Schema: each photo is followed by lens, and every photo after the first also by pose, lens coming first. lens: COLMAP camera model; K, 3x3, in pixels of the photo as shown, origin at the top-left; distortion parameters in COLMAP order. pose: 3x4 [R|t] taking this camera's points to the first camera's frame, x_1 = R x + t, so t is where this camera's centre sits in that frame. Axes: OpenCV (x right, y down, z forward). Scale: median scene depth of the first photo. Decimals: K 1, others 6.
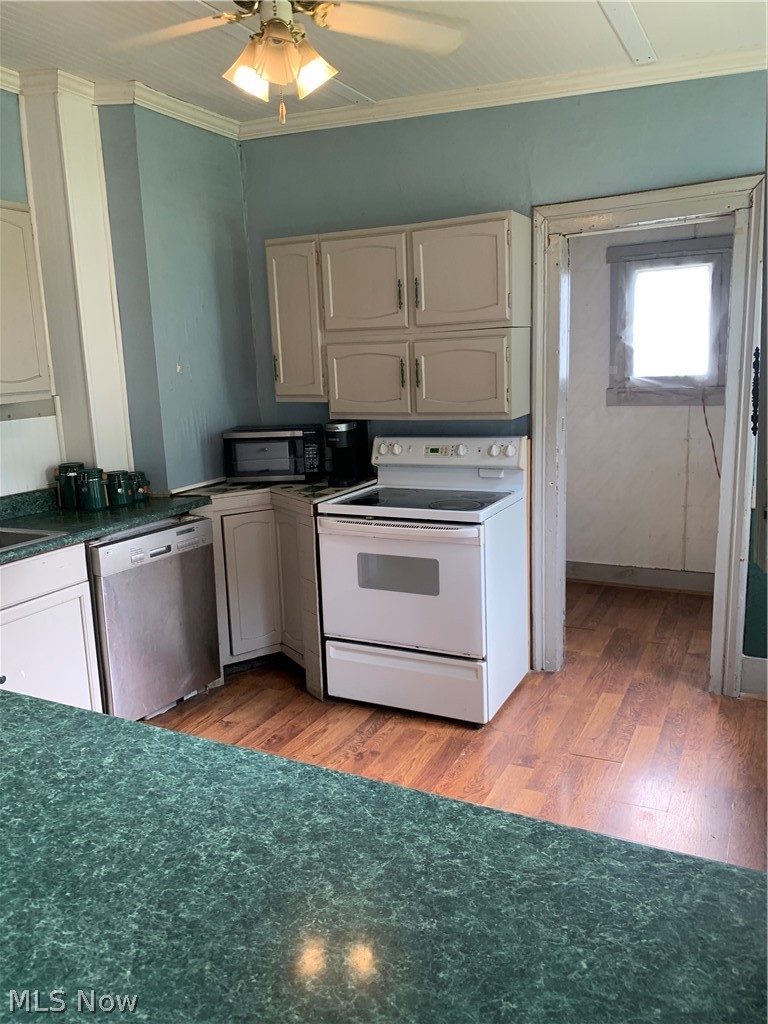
lens RADIAL K [[790.0, 0, 374.7], [0, 790.0, 492.7], [0, 0, 1]] dist [0.053170, -0.081336]
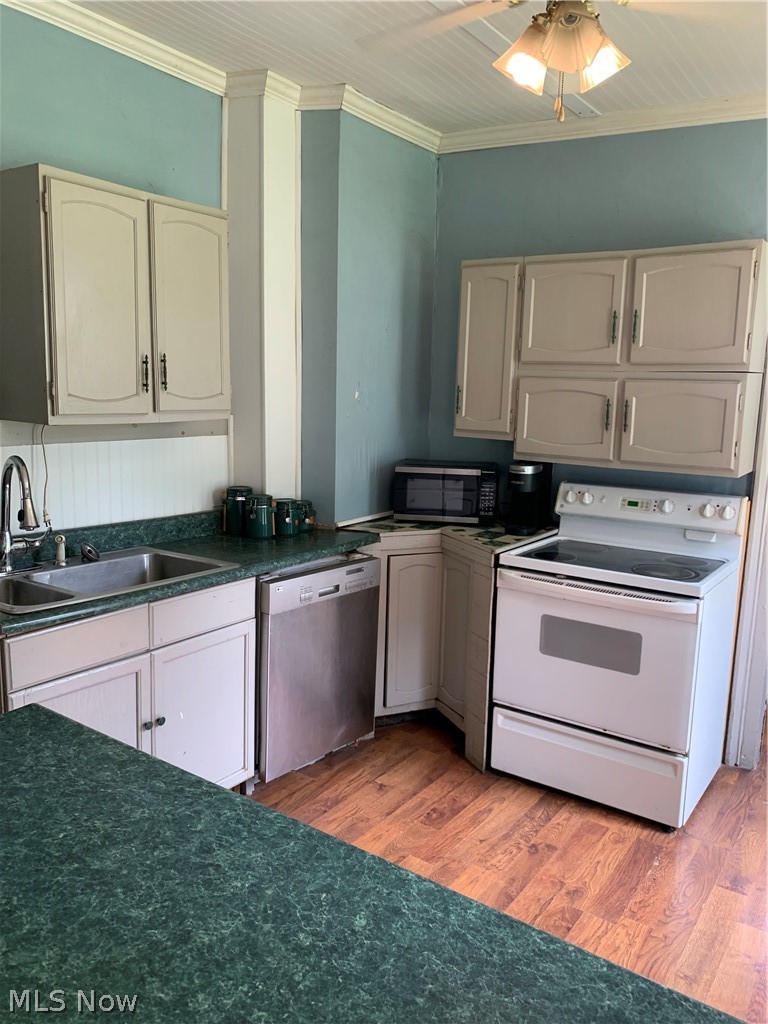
lens RADIAL K [[790.0, 0, 382.7], [0, 790.0, 502.1], [0, 0, 1]] dist [0.053170, -0.081336]
pose [[0.988401, 0.083654, -0.126752, -0.094867], [-0.086111, 0.996187, -0.014024, -0.020384], [0.125096, 0.024776, 0.991835, 0.090433]]
